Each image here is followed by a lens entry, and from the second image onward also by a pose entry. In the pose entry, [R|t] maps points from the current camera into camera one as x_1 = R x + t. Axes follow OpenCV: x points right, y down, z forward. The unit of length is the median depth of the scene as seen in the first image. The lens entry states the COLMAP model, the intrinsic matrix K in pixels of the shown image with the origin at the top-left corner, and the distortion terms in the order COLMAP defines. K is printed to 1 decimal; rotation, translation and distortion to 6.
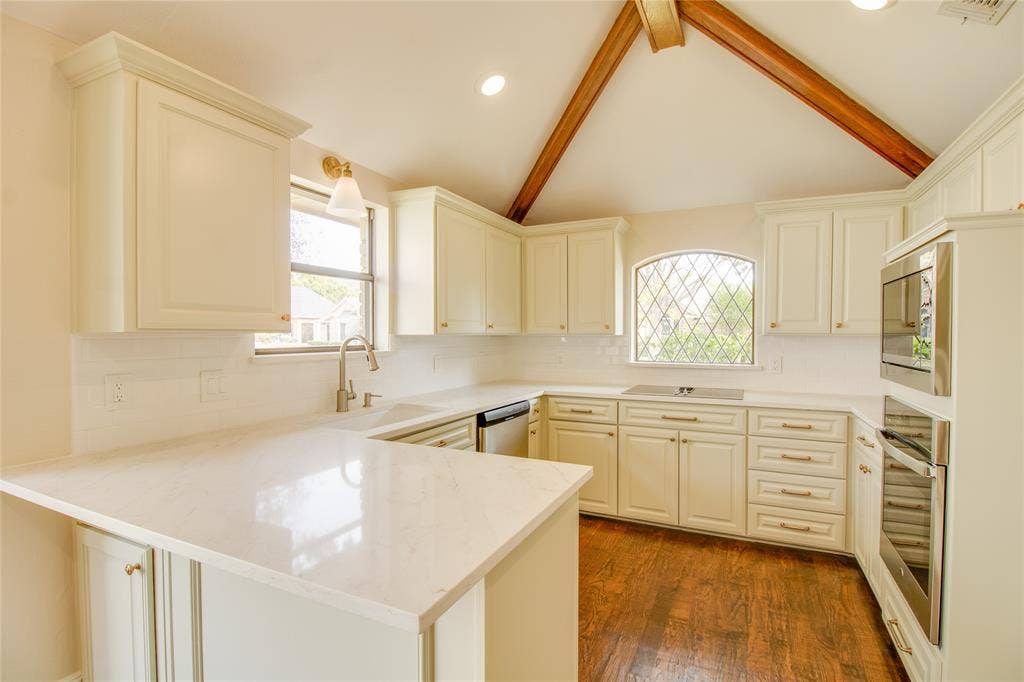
lens RADIAL K [[491.3, 0, 519.1], [0, 491.3, 343.4], [0, 0, 1]] dist [-0.004408, -0.001239]
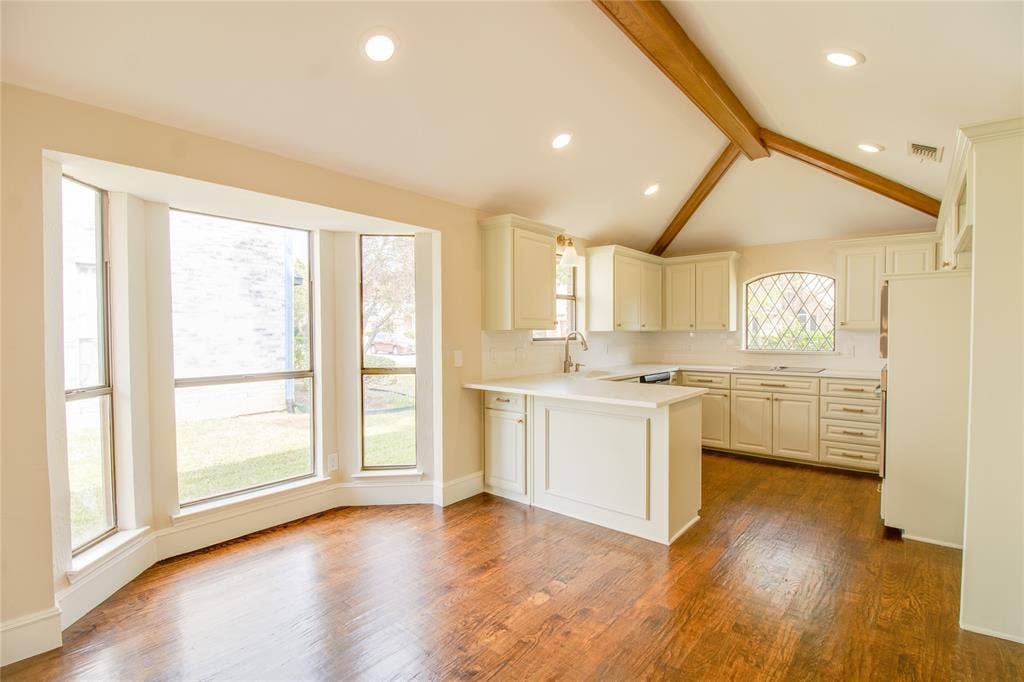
lens RADIAL K [[491.3, 0, 515.5], [0, 491.3, 342.5], [0, 0, 1]] dist [-0.004408, -0.001239]
pose [[0.968853, 0.001373, -0.247632, -0.075035], [-0.000727, 0.999996, 0.002701, 0.017267], [0.247634, -0.002437, 0.968850, -0.706580]]
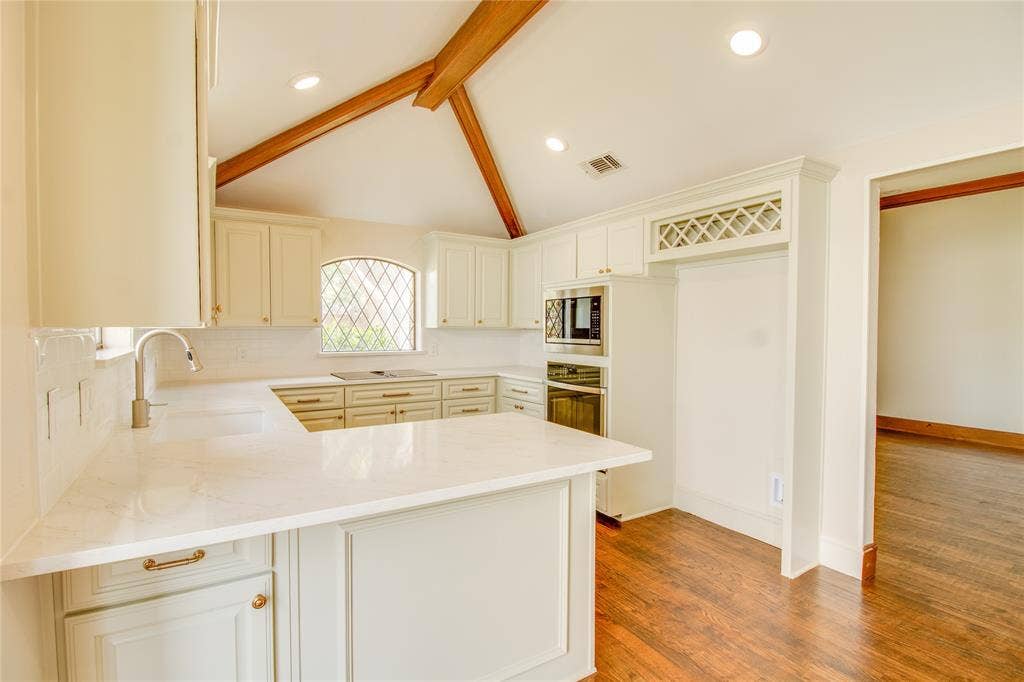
lens RADIAL K [[491.3, 0, 519.5], [0, 491.3, 346.2], [0, 0, 1]] dist [-0.004408, -0.001239]
pose [[0.538969, -0.032483, 0.841699, -0.574455], [0.014700, 0.999467, 0.029158, -0.002575], [-0.842198, -0.003342, 0.539159, 0.065819]]
